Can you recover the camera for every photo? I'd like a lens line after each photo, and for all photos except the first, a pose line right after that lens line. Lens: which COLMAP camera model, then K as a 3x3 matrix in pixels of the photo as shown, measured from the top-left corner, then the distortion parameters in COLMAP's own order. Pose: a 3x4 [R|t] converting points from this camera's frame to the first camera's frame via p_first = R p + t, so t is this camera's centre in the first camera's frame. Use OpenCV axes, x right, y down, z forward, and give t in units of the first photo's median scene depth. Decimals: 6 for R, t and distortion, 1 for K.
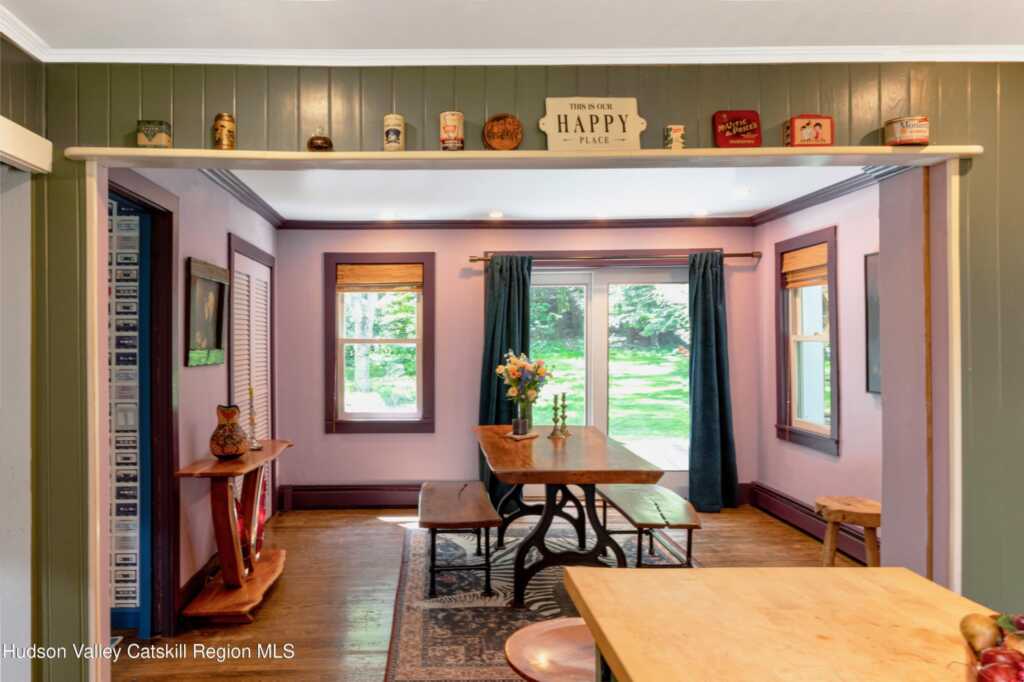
lens RADIAL K [[747.6, 0, 512.0], [0, 747.6, 341.0], [0, 0, 1]] dist [-0.056137, -0.001347]
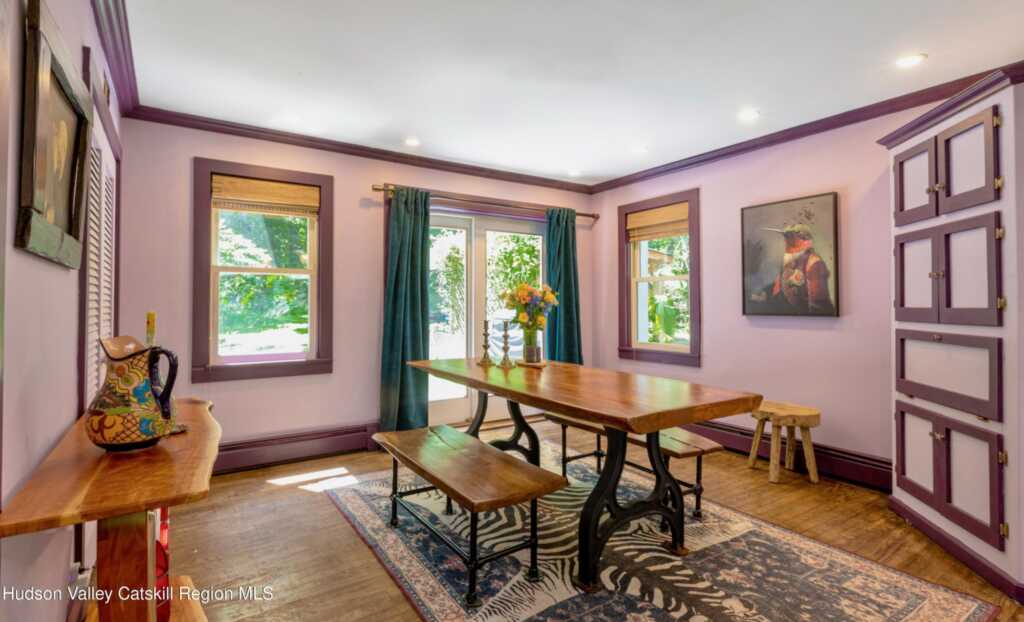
lens RADIAL K [[474.7, 0, 517.2], [0, 474.7, 296.2], [0, 0, 1]] dist [-0.025291, 0.000093]
pose [[0.870107, 0.015447, 0.492620, -0.194948], [-0.004951, 0.999732, -0.022604, 0.042146], [-0.492837, 0.017229, 0.869951, 0.390810]]
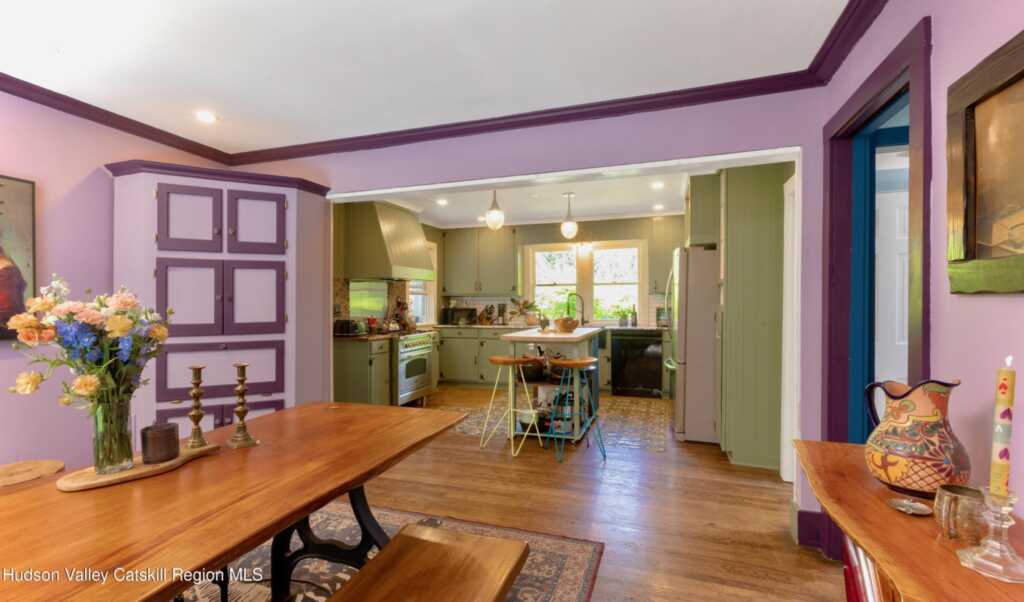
lens RADIAL K [[470.7, 0, 512.0], [0, 470.7, 301.0], [0, 0, 1]] dist [0.000212, 0.000041]
pose [[-0.927467, 0.018688, 0.373437, -0.178151], [0.013540, 0.999774, -0.016404, 0.029726], [-0.373659, -0.010157, -0.927510, 0.936708]]
